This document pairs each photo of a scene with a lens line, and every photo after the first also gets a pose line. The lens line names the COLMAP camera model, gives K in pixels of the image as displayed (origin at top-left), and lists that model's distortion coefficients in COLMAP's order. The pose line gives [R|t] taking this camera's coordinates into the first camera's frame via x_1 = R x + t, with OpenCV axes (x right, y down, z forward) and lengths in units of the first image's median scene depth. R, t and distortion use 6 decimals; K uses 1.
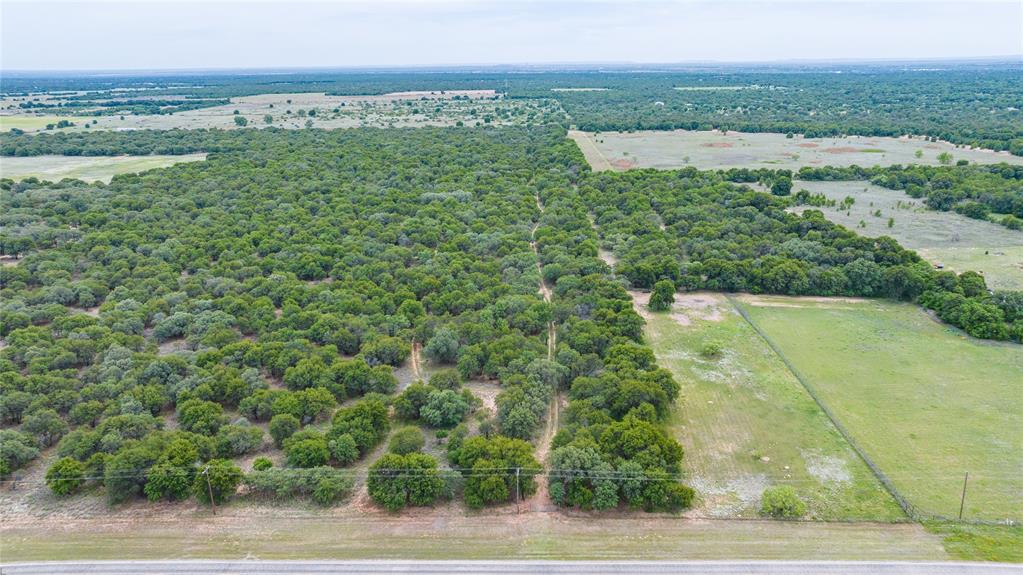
lens RADIAL K [[722.5, 0, 511.5], [0, 722.5, 287.5], [0, 0, 1]] dist [-0.018401, 0.003789]
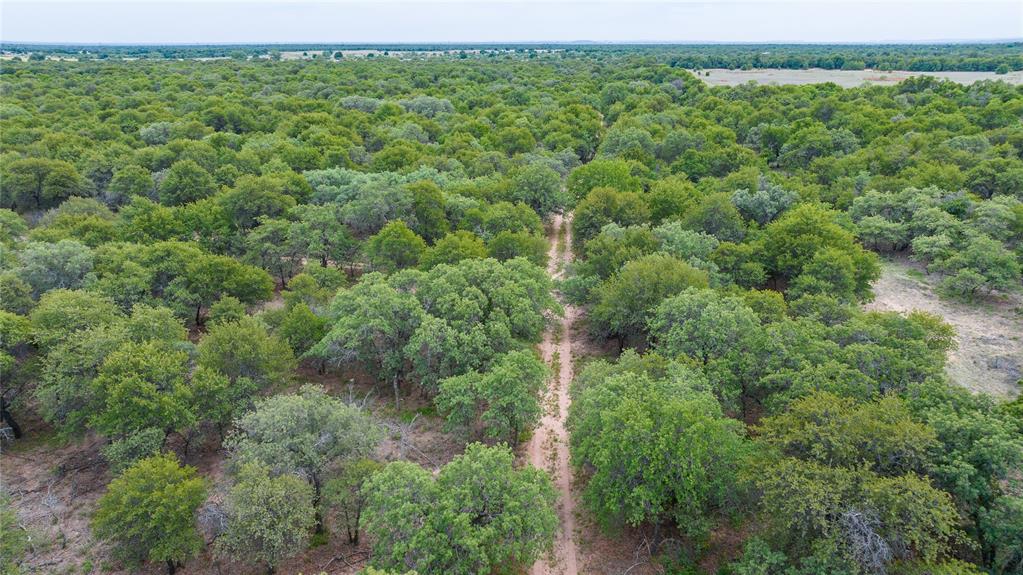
lens RADIAL K [[724.3, 0, 511.5], [0, 724.3, 287.5], [0, 0, 1]] dist [-0.019288, 0.009527]
pose [[0.994623, 0.043722, -0.093876, 0.033768], [-0.040942, 0.998670, 0.031331, -0.038464], [0.095121, -0.027319, 0.995091, 0.664951]]
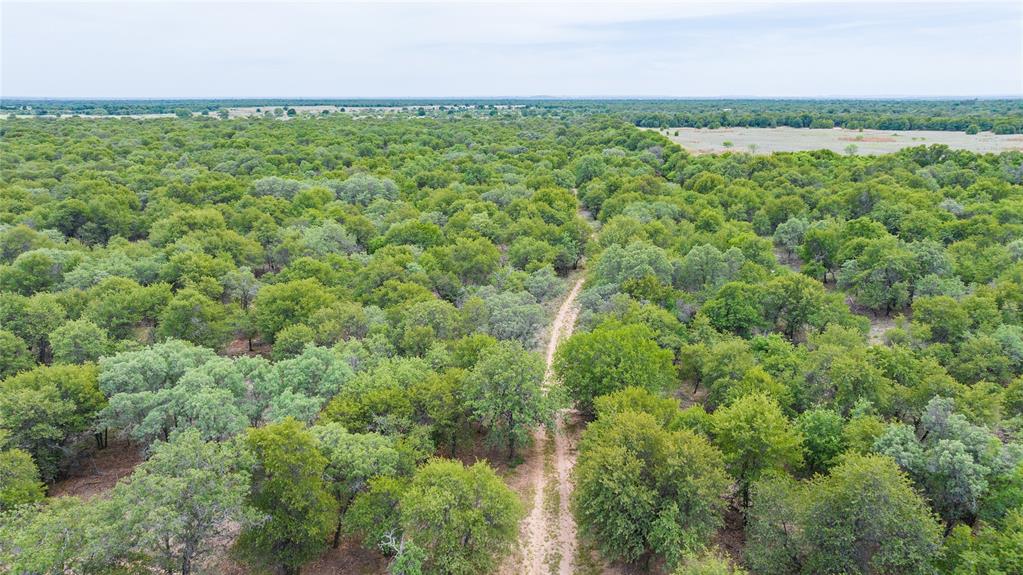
lens RADIAL K [[730.0, 0, 511.5], [0, 730.0, 287.5], [0, 0, 1]] dist [-0.011437, -0.004401]
pose [[0.998671, 0.024468, -0.045363, 0.025311], [-0.026390, 0.998758, -0.042254, -0.076230], [0.044273, 0.043395, 0.998077, 0.762480]]
